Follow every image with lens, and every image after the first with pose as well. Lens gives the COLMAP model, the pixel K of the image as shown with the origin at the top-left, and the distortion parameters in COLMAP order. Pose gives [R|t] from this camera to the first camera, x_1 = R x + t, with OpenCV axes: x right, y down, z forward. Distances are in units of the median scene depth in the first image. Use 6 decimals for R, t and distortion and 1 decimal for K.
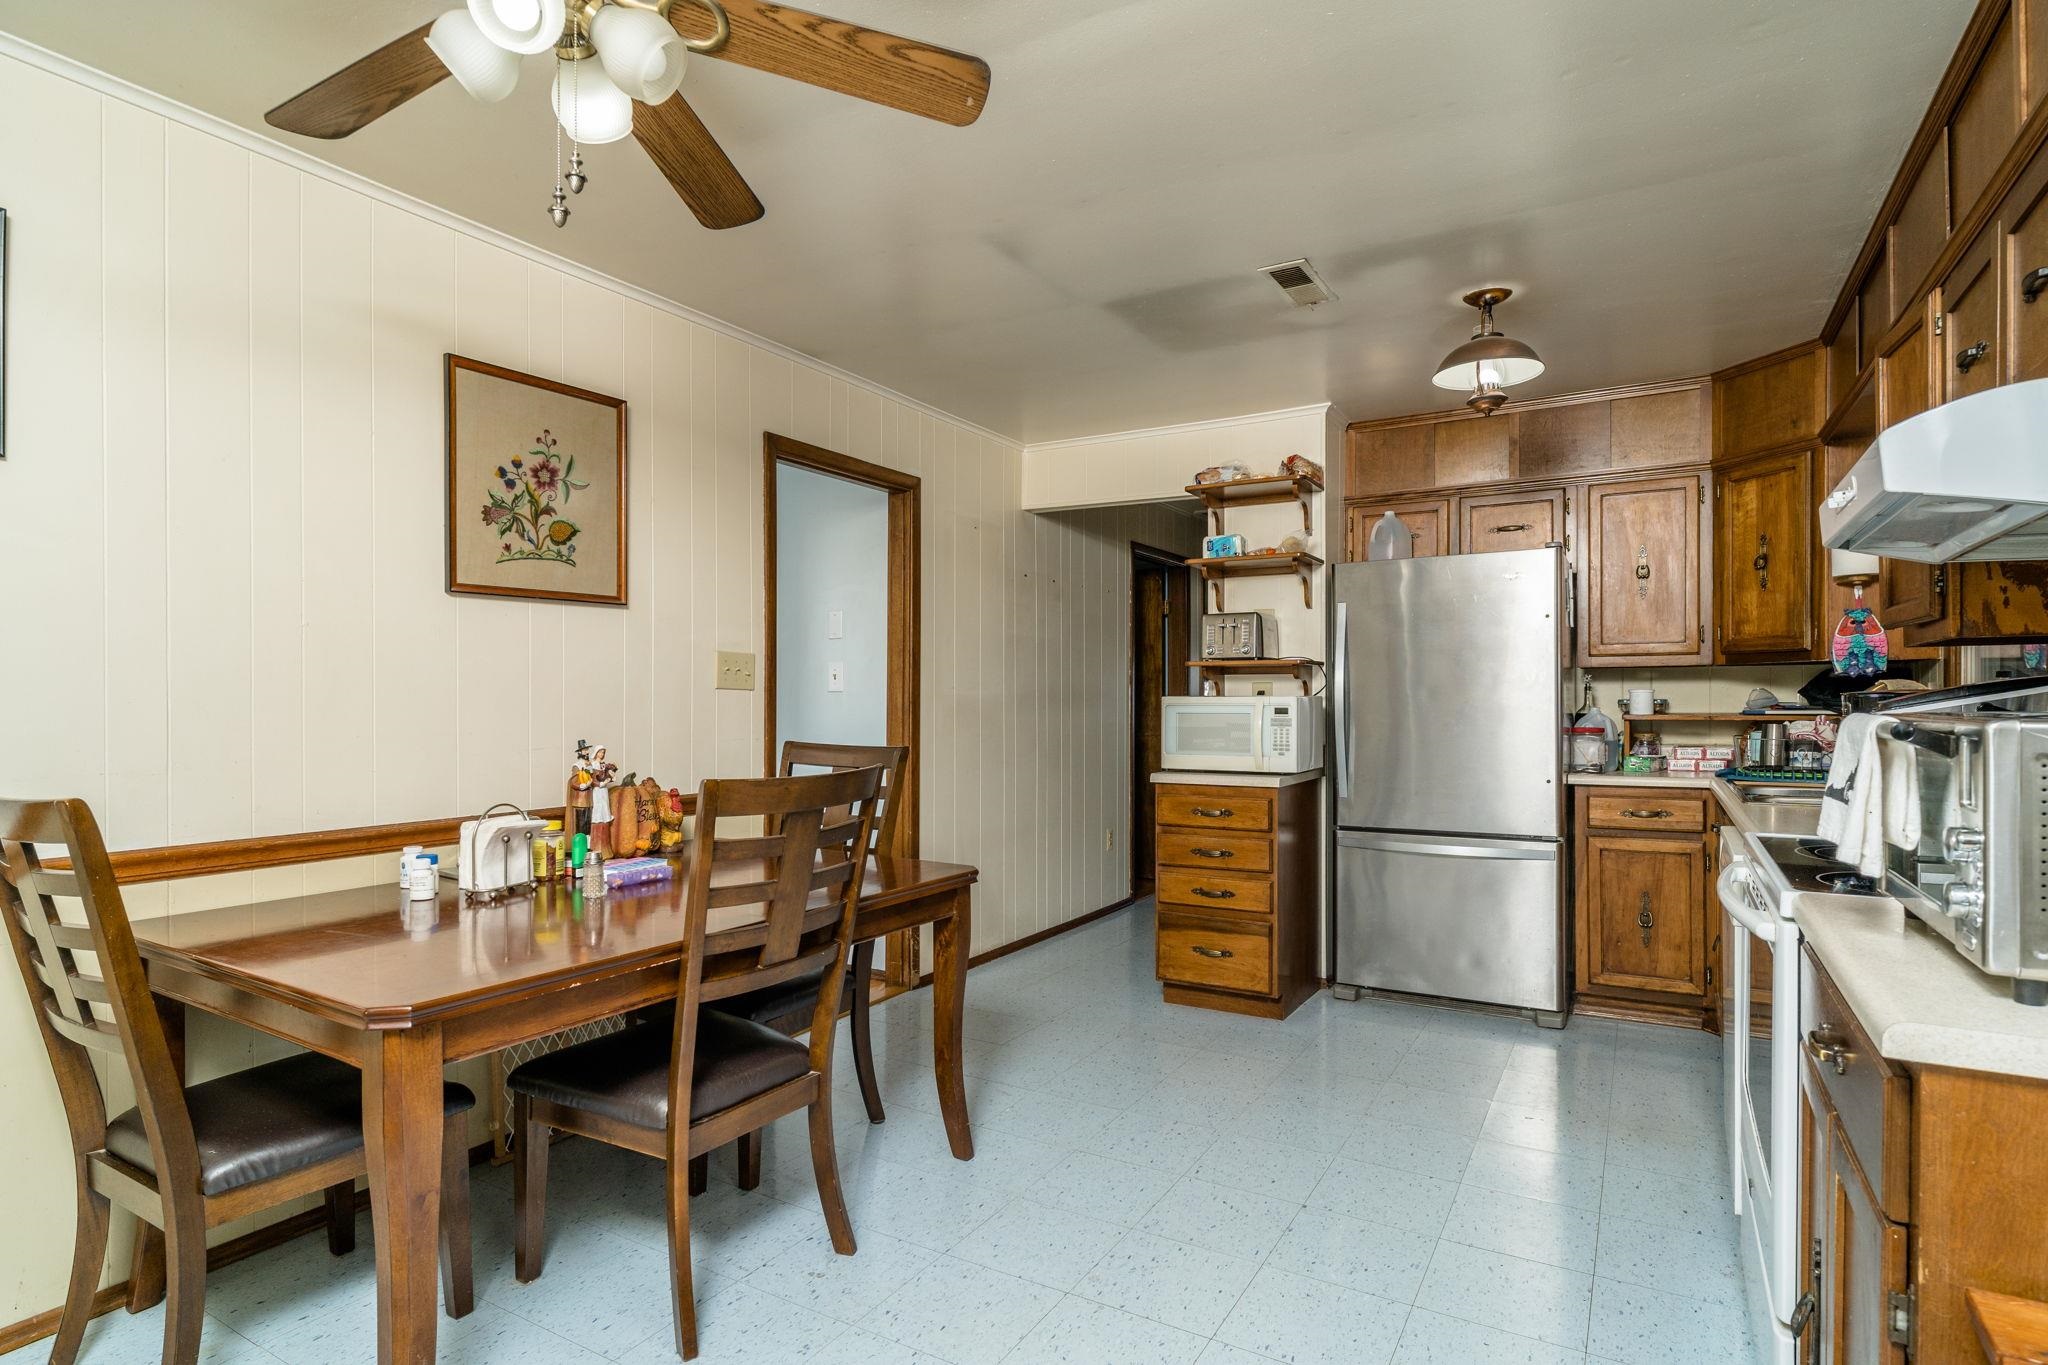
lens RADIAL K [[1047.3, 0, 1021.1], [0, 1047.3, 676.3], [0, 0, 1]] dist [0.000086, -0.000174]
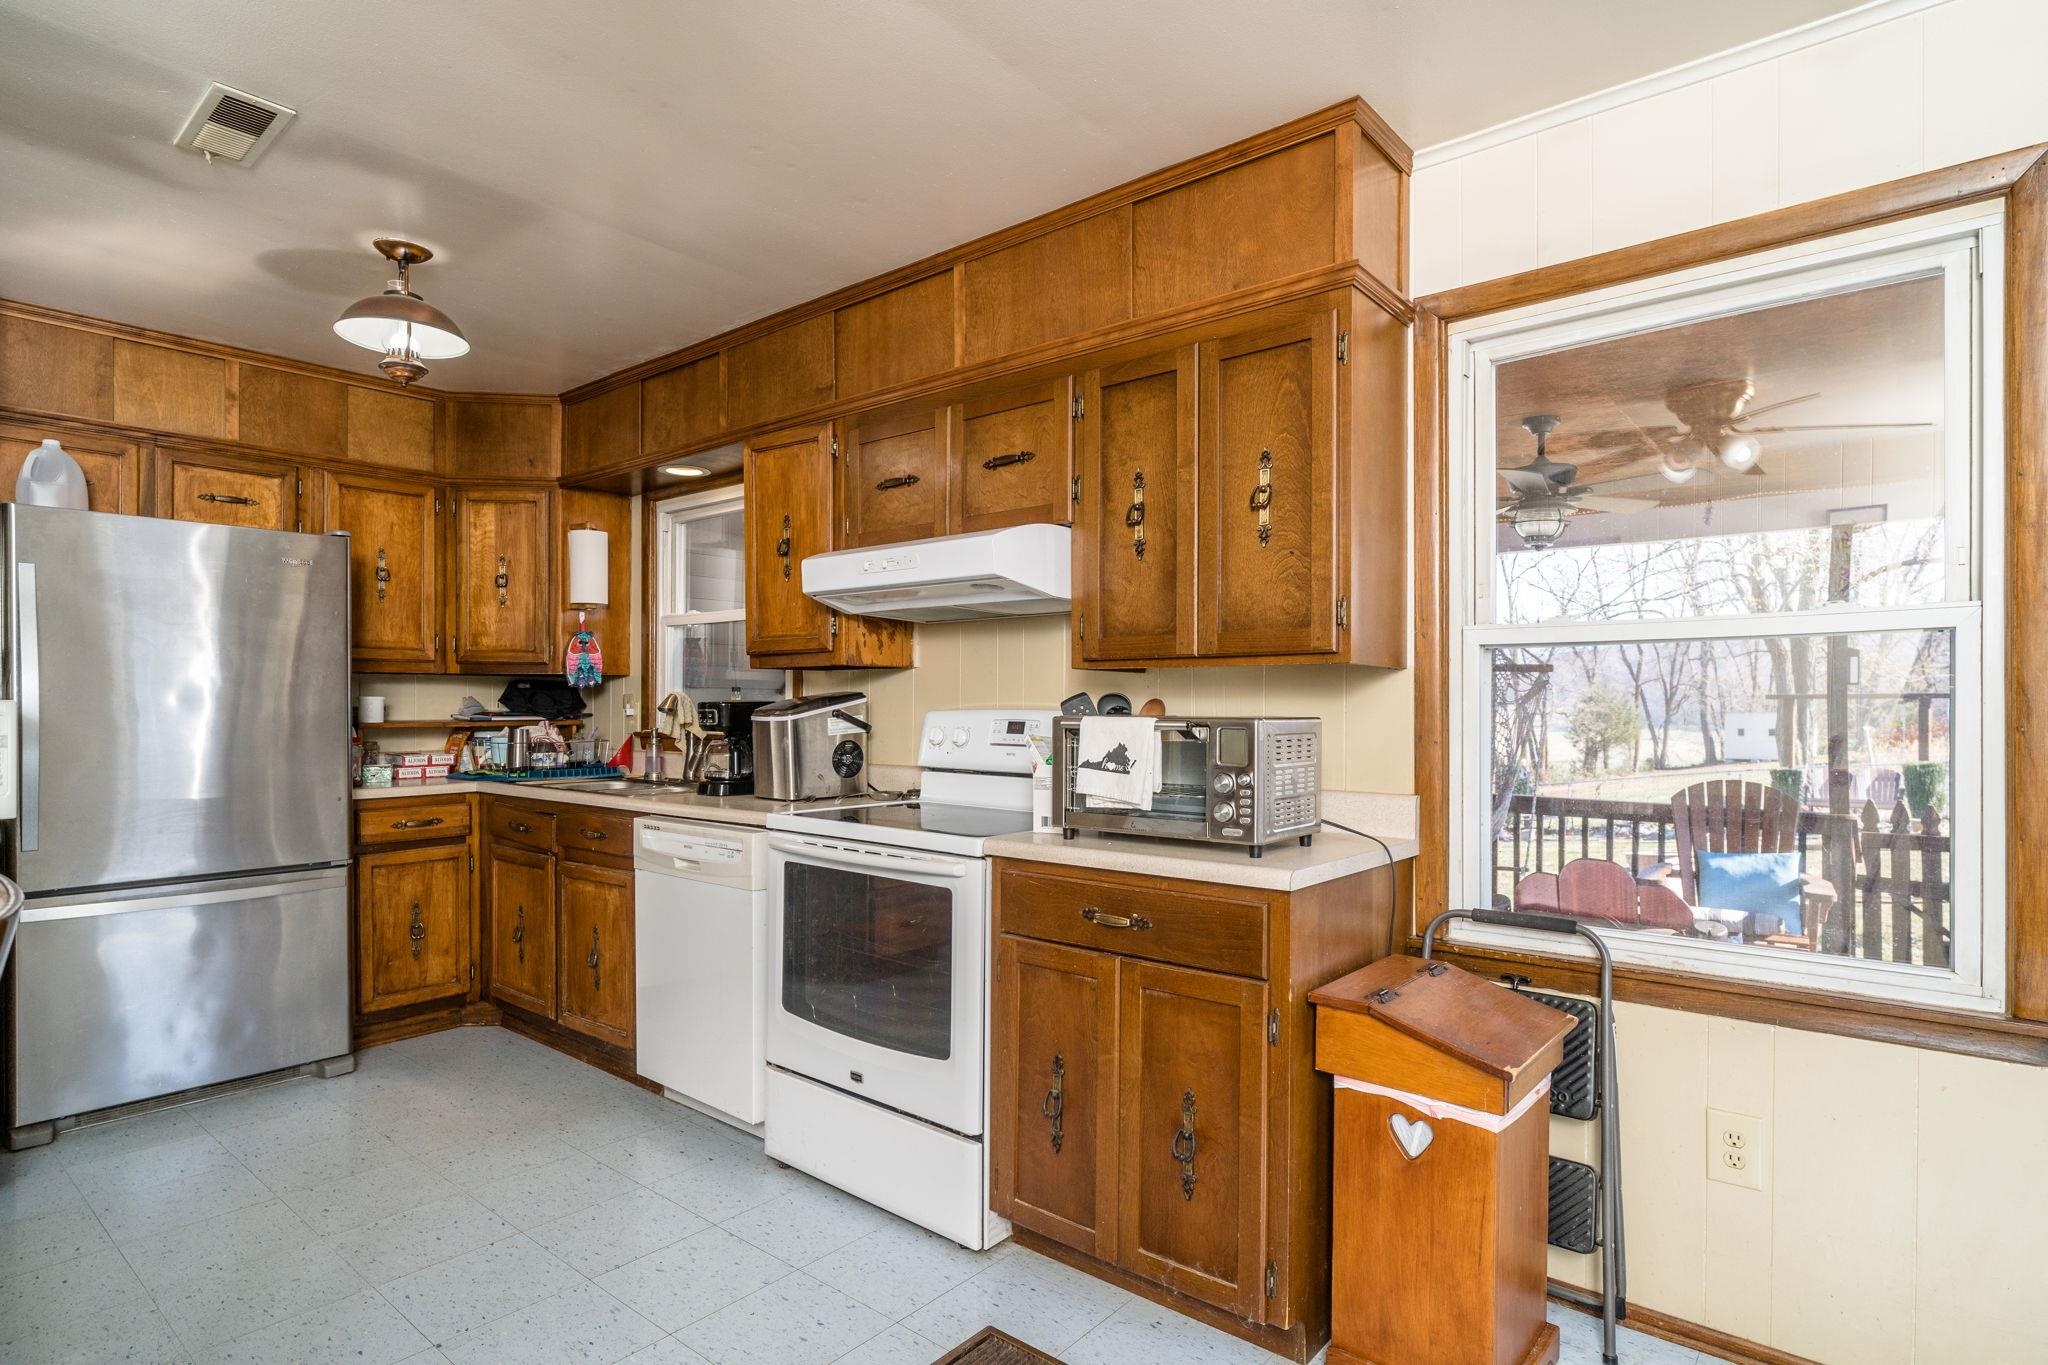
lens RADIAL K [[1047.3, 0, 1021.1], [0, 1047.3, 676.3], [0, 0, 1]] dist [0.000086, -0.000174]
pose [[0.190315, 0.031597, 0.981215, -0.263194], [-0.024062, 0.999332, -0.027513, 0.007352], [-0.981428, -0.018374, 0.190948, 0.263680]]
